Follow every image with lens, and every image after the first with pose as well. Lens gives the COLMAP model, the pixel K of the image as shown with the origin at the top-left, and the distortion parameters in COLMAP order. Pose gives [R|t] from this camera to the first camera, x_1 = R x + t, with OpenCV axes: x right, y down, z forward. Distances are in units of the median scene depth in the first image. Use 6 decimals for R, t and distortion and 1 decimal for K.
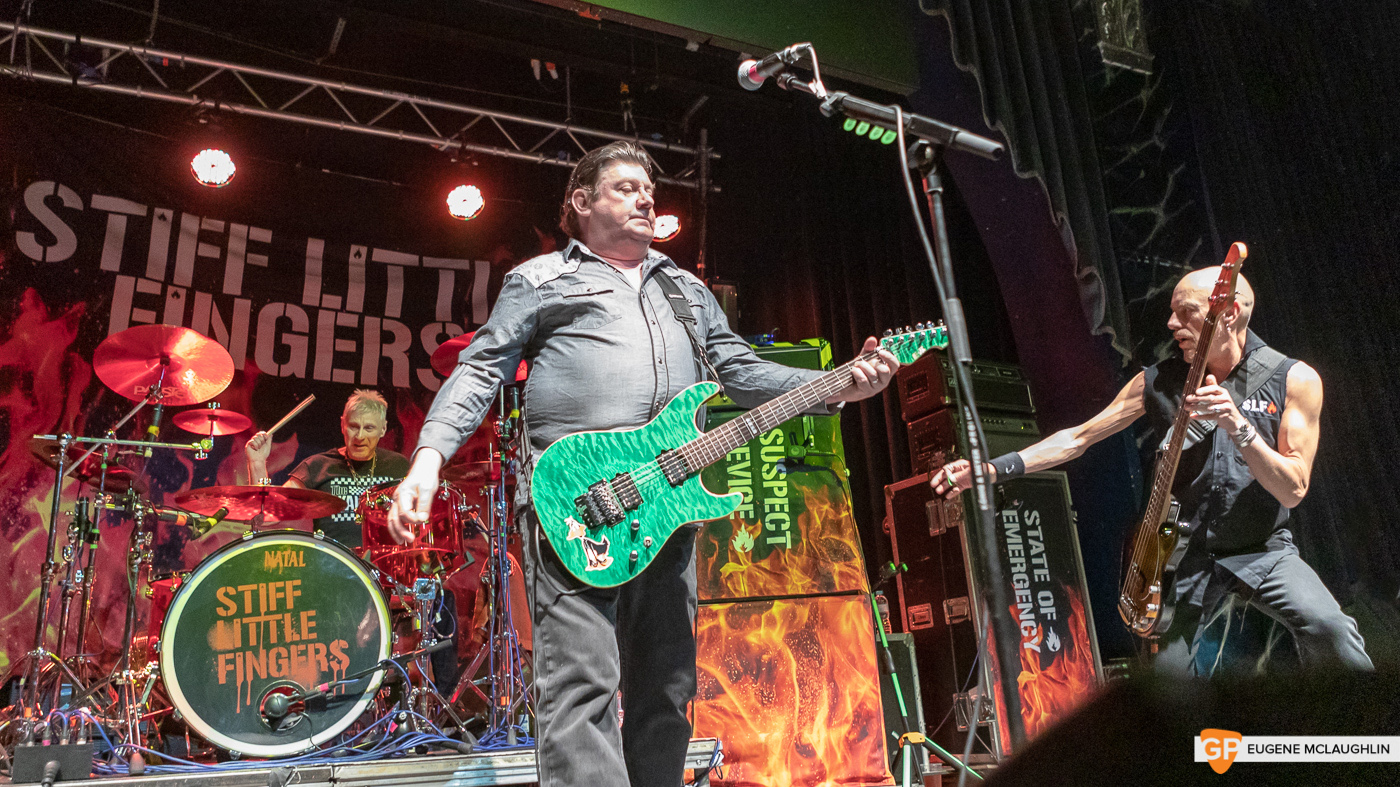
lens RADIAL K [[1095.8, 0, 655.6], [0, 1095.8, 365.2], [0, 0, 1]] dist [-0.030177, 0.040270]
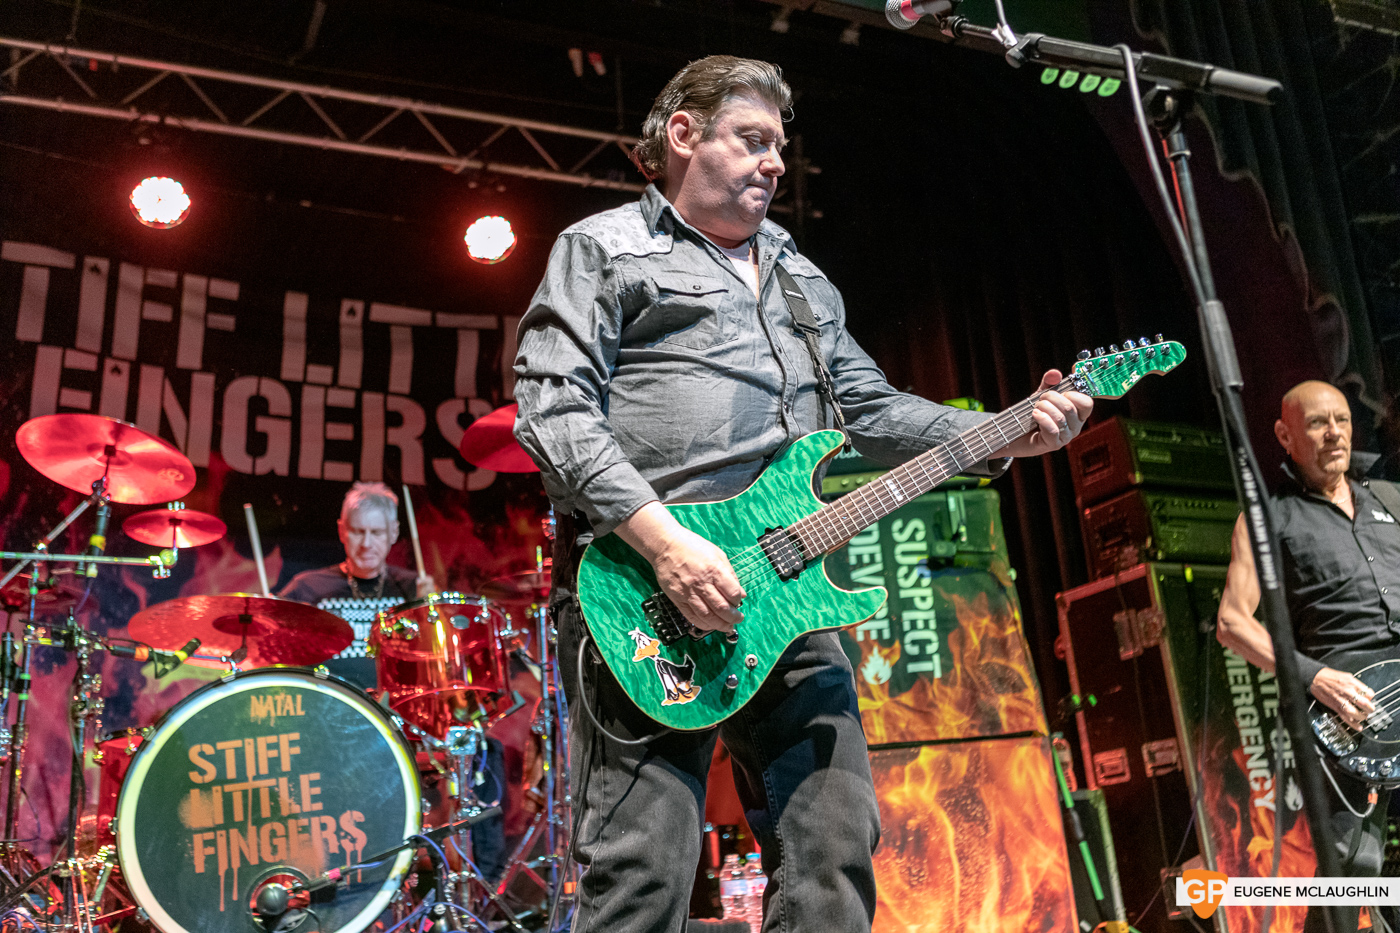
lens RADIAL K [[1423.0, 0, 694.7], [0, 1423.0, 455.5], [0, 0, 1]] dist [0.018480, 0.000000]
pose [[0.999294, -0.028541, -0.024425, -0.016075], [0.028518, 0.999592, -0.001287, 0.010443], [0.024452, 0.000590, 0.999701, 0.013980]]
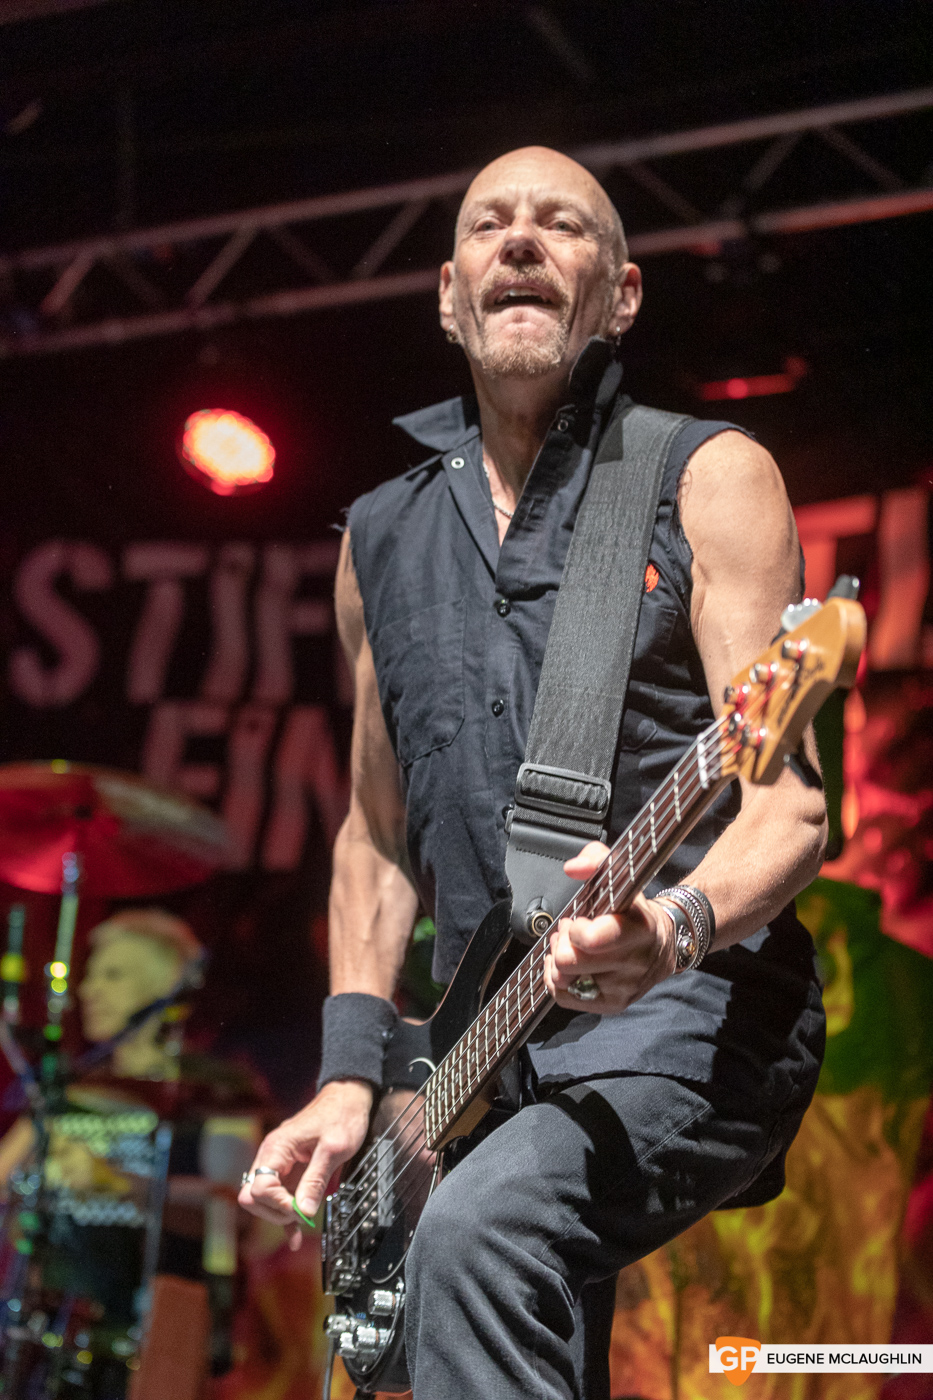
lens RADIAL K [[2933.6, 0, 470.9], [0, 2933.6, 703.8], [0, 0, 1]] dist [0.027699, 0.000000]
pose [[0.596678, -0.150467, -0.788248, 0.802187], [0.137057, 0.986940, -0.084648, 0.060972], [0.790690, -0.057528, 0.609508, 0.391892]]
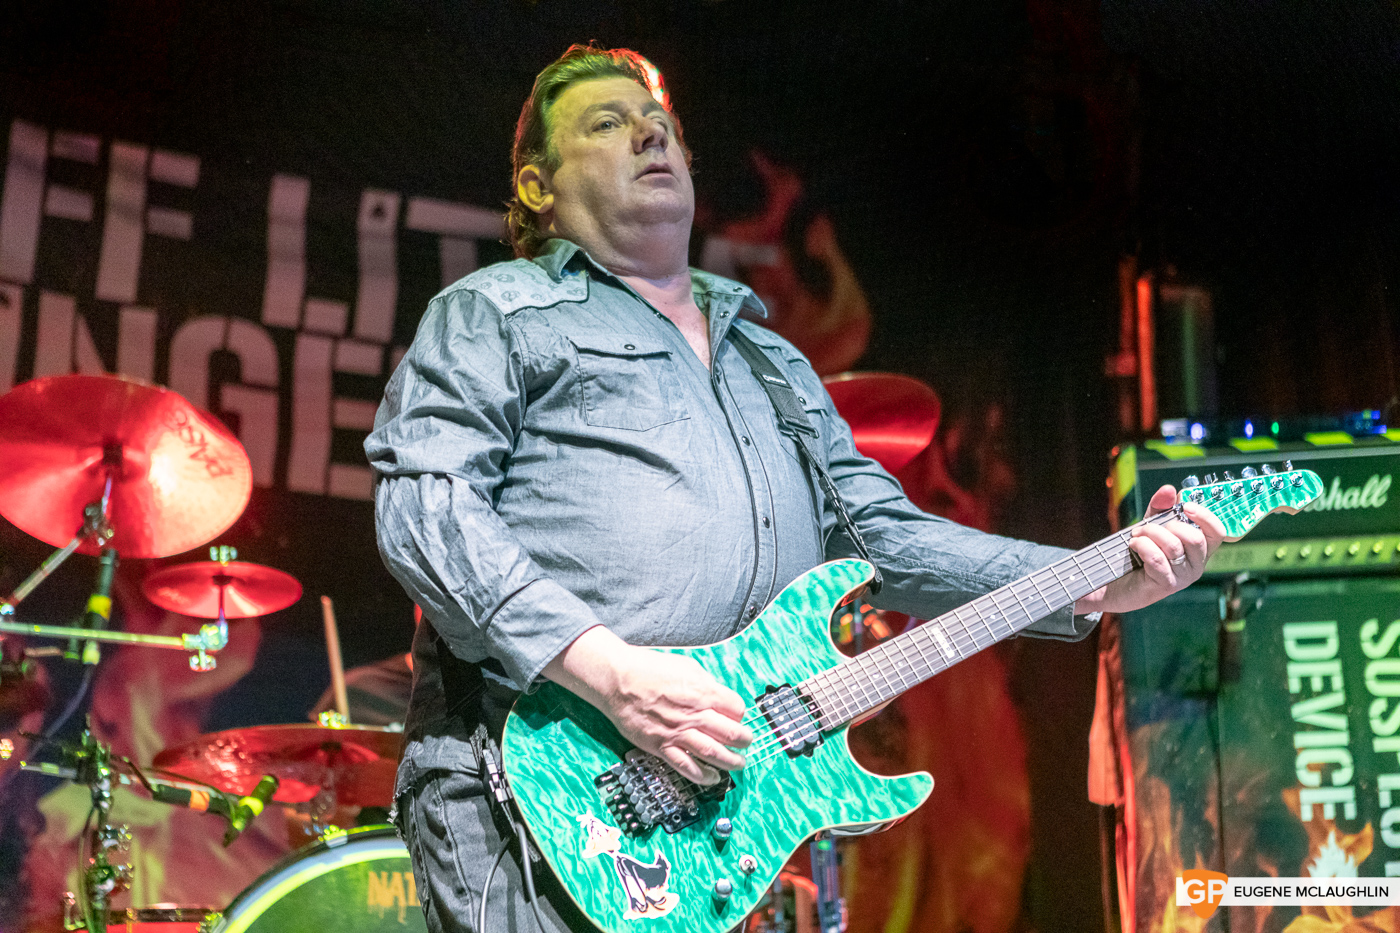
lens RADIAL K [[2542.2, 0, 695.9], [0, 2542.2, 440.8], [0, 0, 1]] dist [-0.050754, 0.000000]
pose [[0.998382, 0.013774, -0.055167, -0.120560], [-0.013833, 0.999904, -0.000693, -0.011715], [0.055152, 0.001455, 0.998477, -0.059249]]
